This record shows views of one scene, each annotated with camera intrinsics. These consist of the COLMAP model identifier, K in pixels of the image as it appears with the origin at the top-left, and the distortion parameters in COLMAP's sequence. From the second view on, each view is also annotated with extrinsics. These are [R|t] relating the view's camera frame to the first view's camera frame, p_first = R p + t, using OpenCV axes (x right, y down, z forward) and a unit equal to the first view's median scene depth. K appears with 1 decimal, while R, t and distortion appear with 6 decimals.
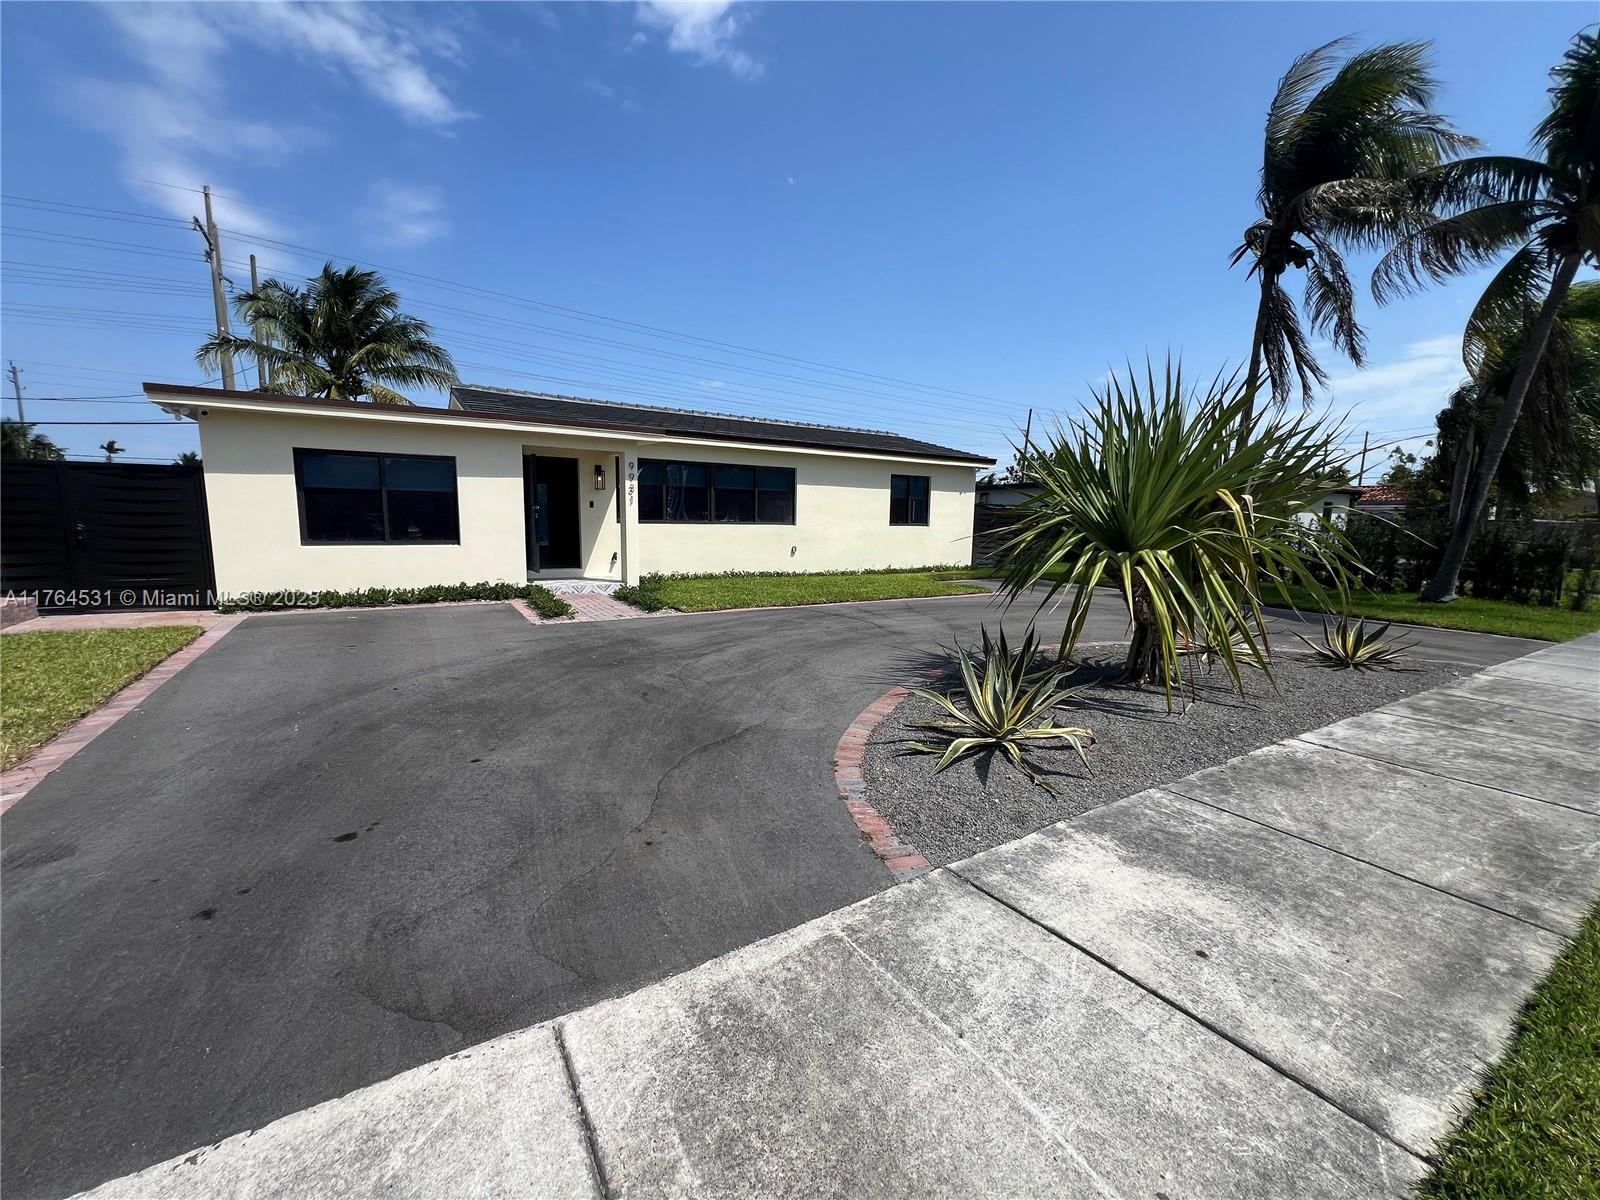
lens RADIAL K [[639.7, 0, 796.3], [0, 639.7, 603.0], [0, 0, 1]] dist [-0.002545, 0.000620]
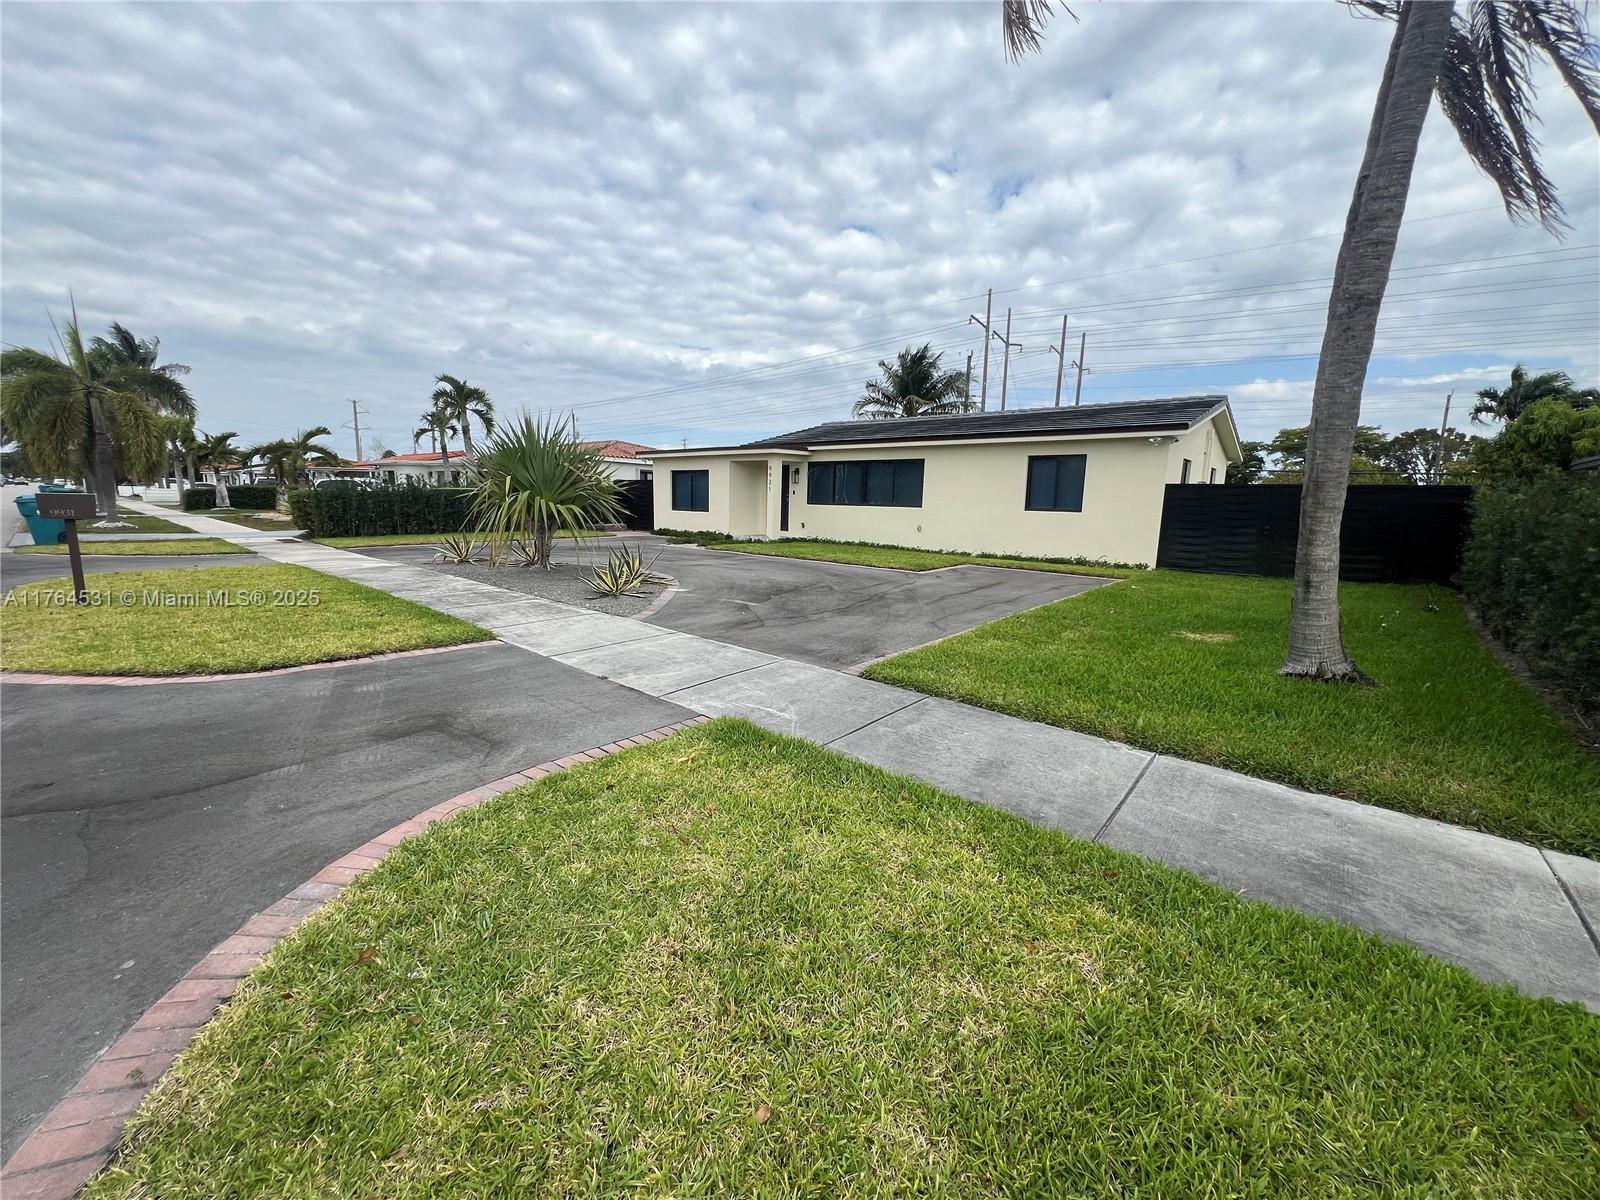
lens RADIAL K [[639.7, 0, 795.6], [0, 639.7, 602.2], [0, 0, 1]] dist [-0.002545, 0.000620]
pose [[0.309172, 0.144963, -0.939893, 2.166315], [-0.141743, 0.984299, 0.105187, -0.086204], [0.940384, 0.100702, 0.324865, 0.874060]]
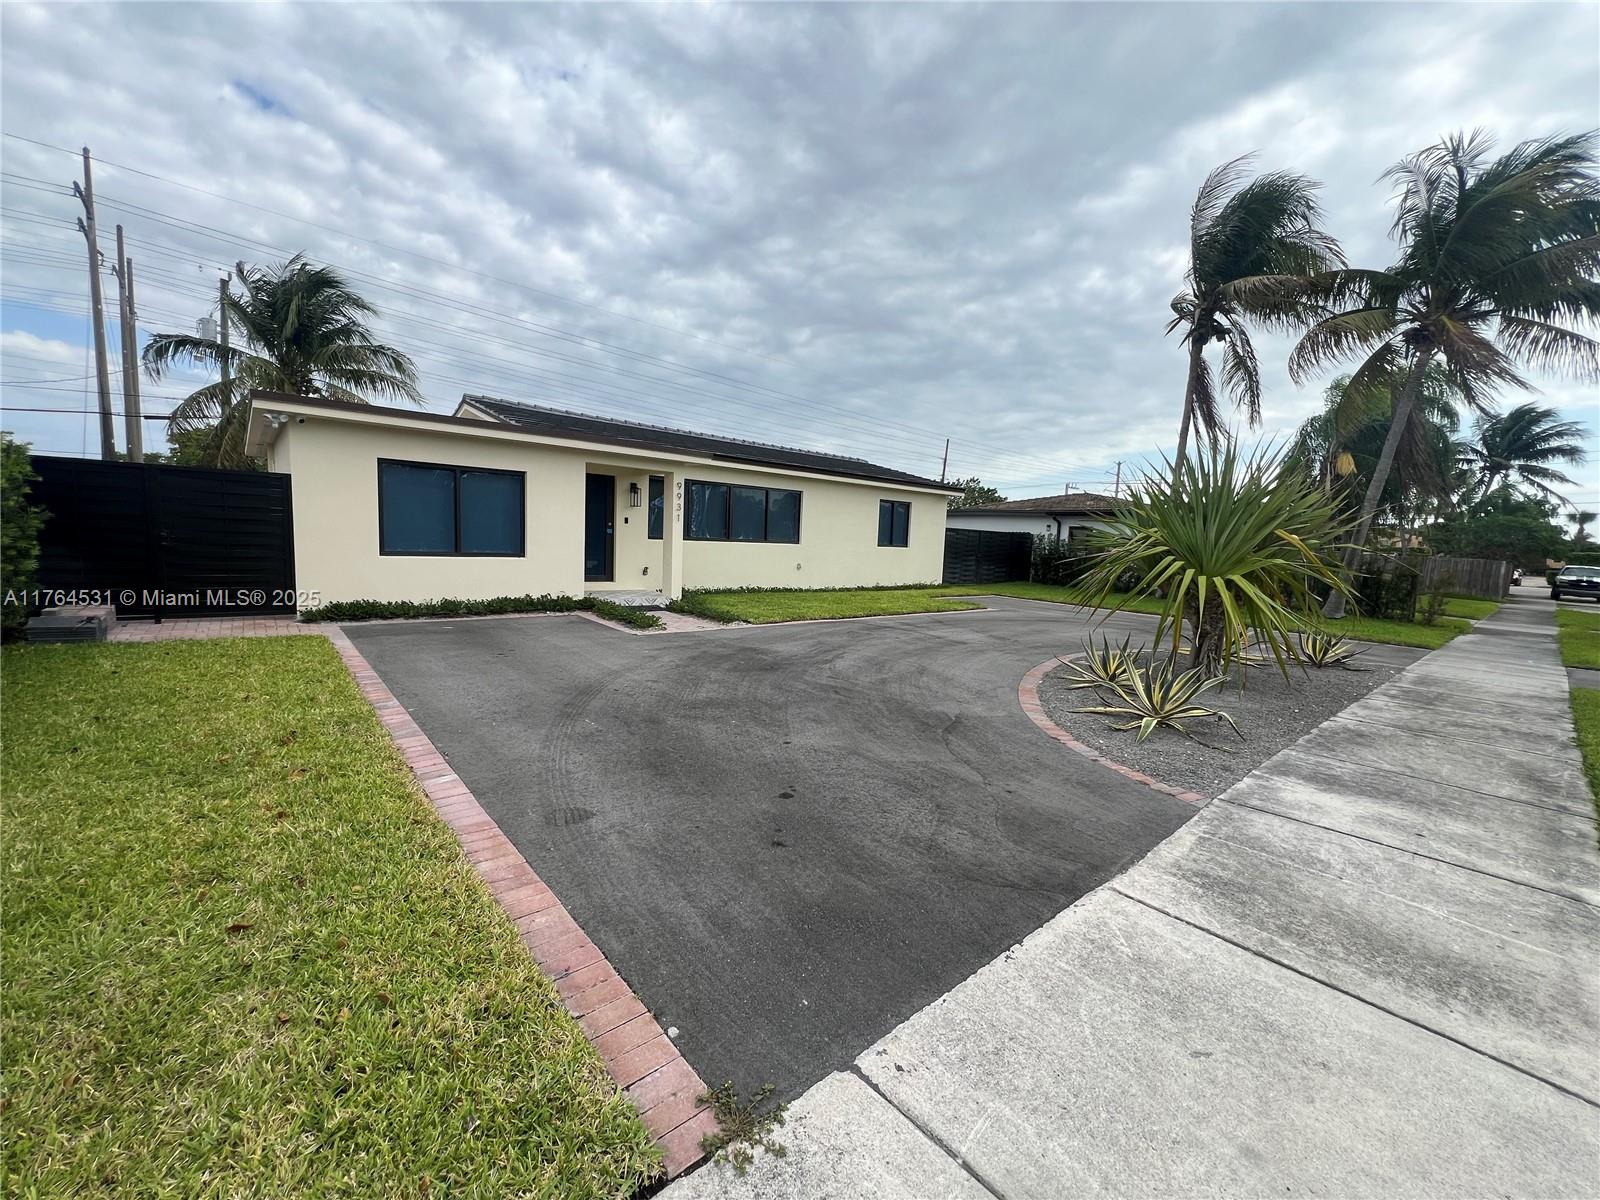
lens RADIAL K [[639.7, 0, 794.7], [0, 639.7, 604.0], [0, 0, 1]] dist [-0.002545, 0.000620]
pose [[0.987898, 0.008928, 0.154847, -0.363147], [-0.005232, 0.999692, -0.024262, 0.007925], [-0.155016, 0.023158, 0.987640, -0.105970]]
